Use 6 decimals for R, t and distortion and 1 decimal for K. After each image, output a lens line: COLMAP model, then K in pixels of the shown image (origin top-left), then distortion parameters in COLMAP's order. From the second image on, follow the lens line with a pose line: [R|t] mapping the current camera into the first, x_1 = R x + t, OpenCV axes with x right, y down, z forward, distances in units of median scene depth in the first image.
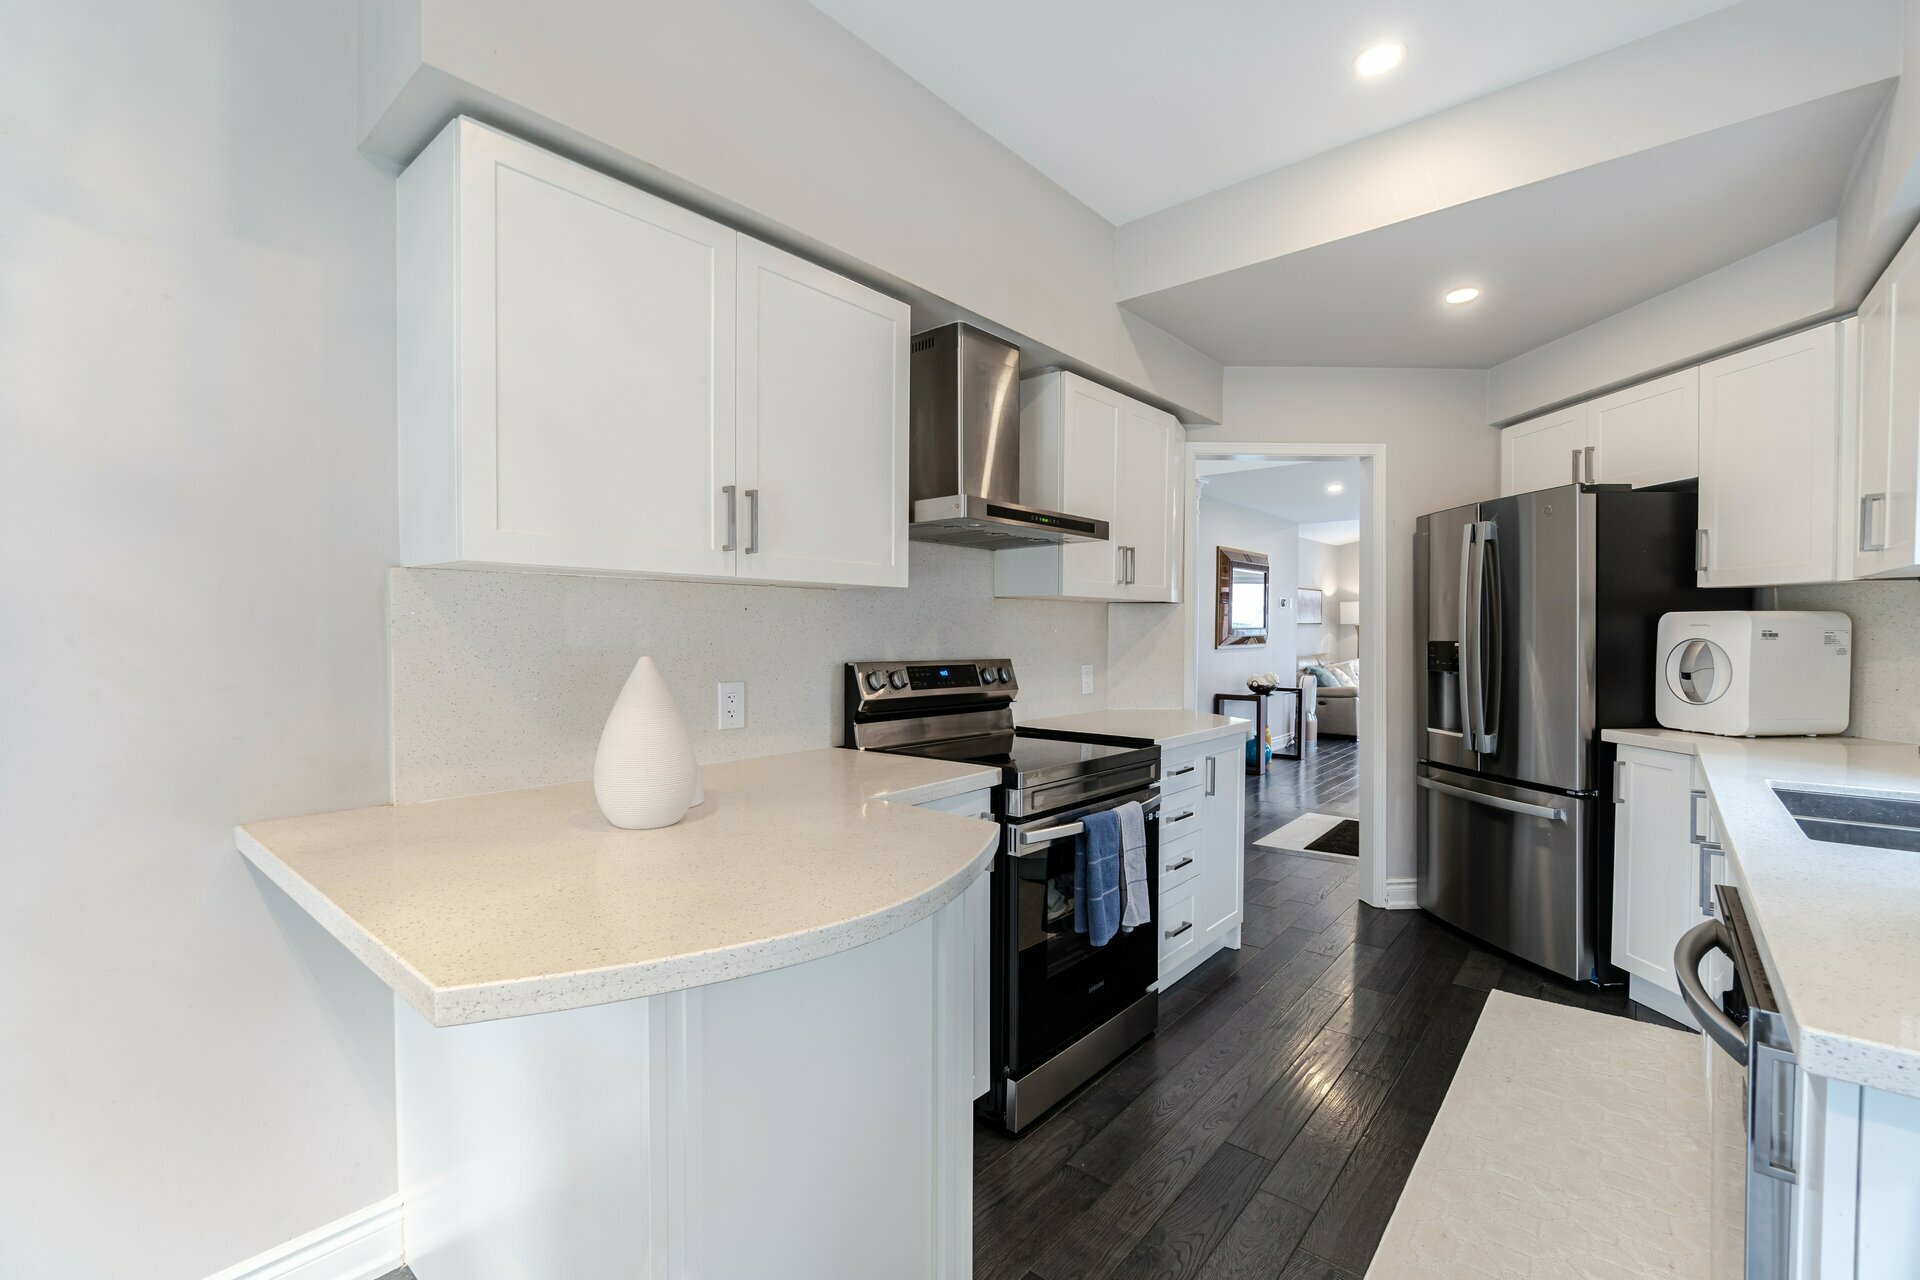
lens RADIAL K [[824.6, 0, 972.5], [0, 824.6, 651.0], [0, 0, 1]] dist [-0.004030, 0.000813]
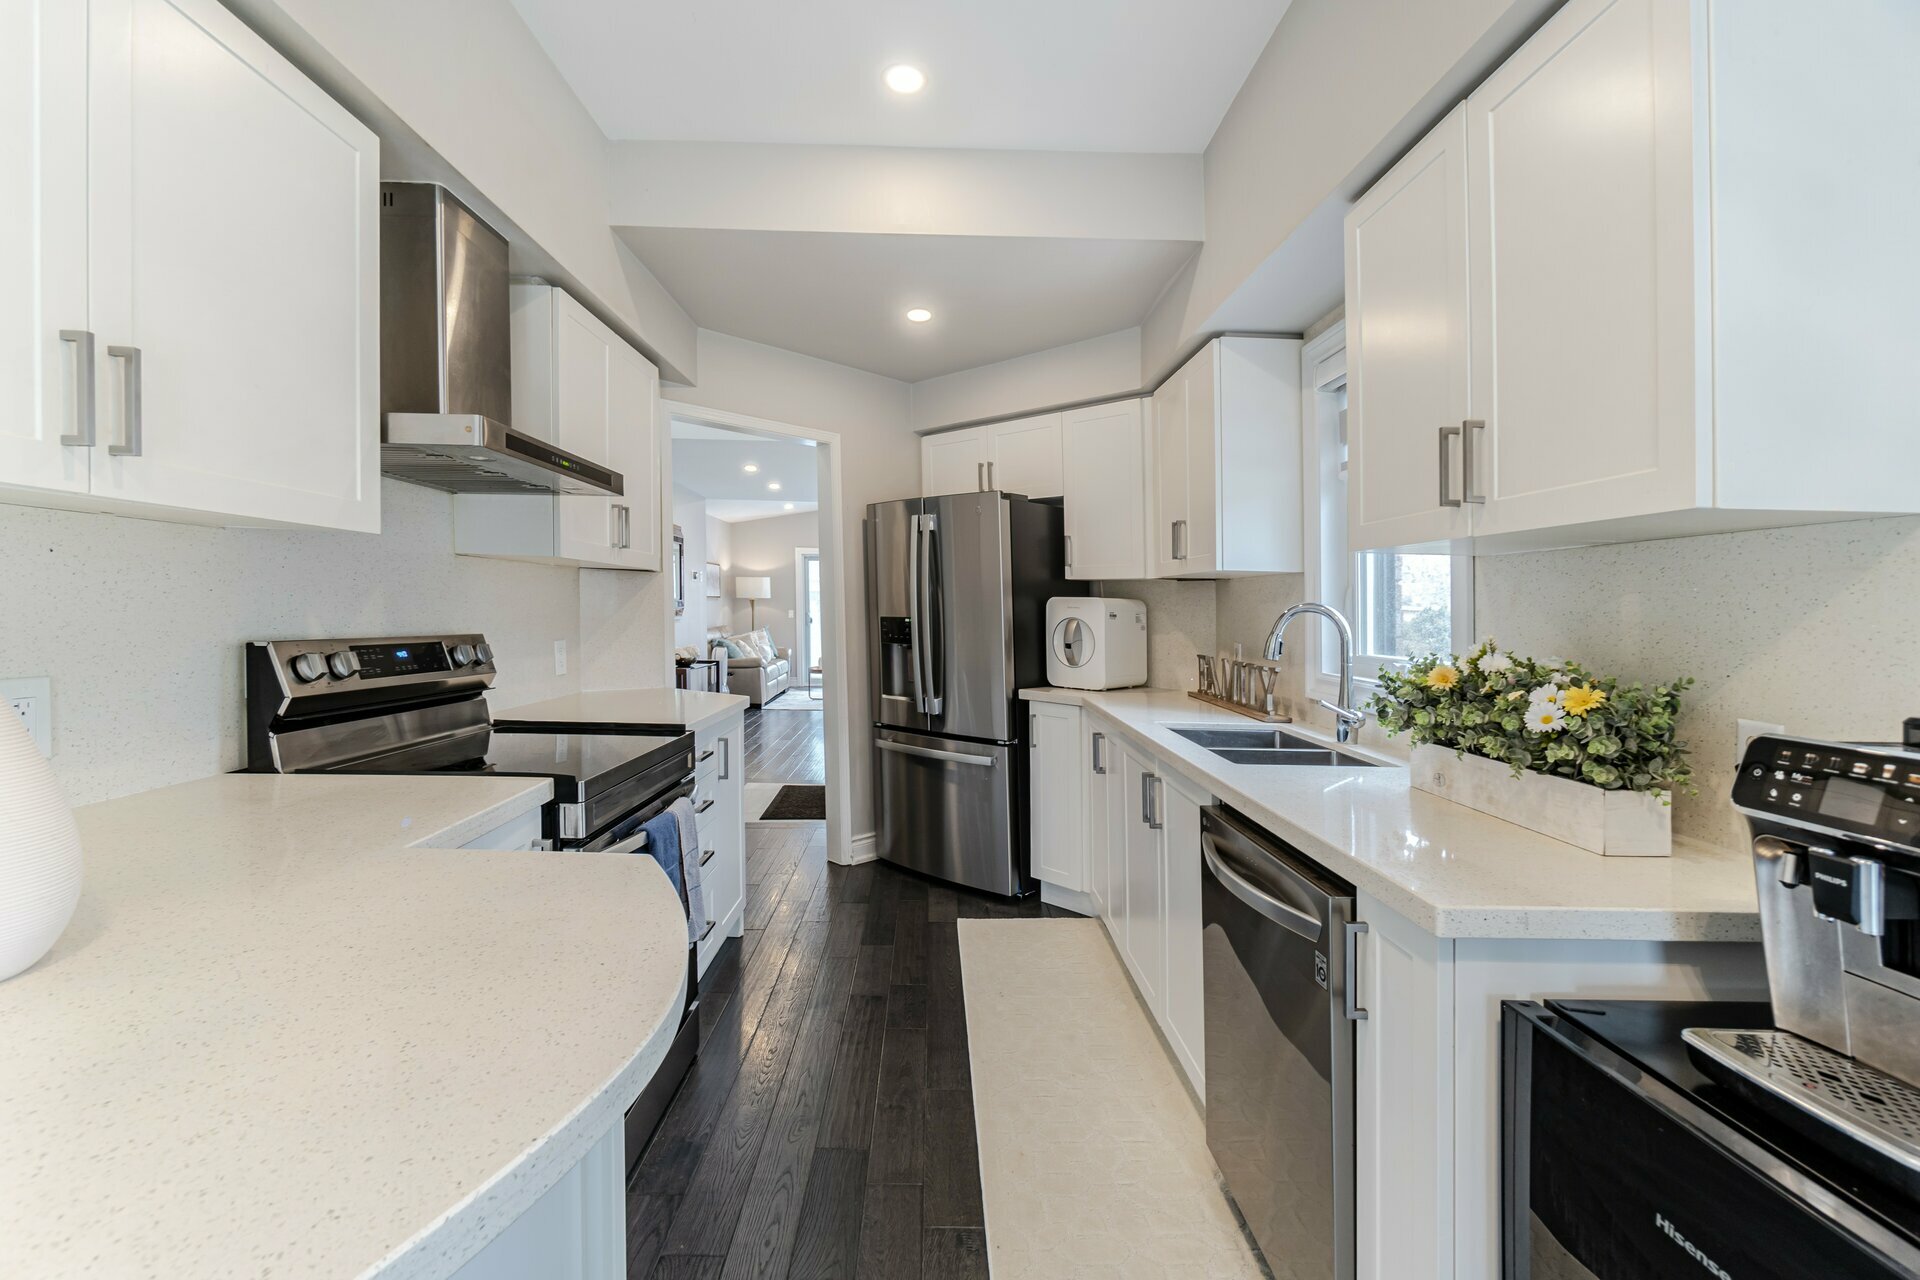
lens RADIAL K [[824.6, 0, 969.4], [0, 824.6, 615.3], [0, 0, 1]] dist [-0.004030, 0.000813]
pose [[0.758278, 0.012623, 0.651809, -0.112075], [-0.006731, 0.999911, -0.011534, -0.002555], [-0.651897, 0.004359, 0.758295, 0.103012]]
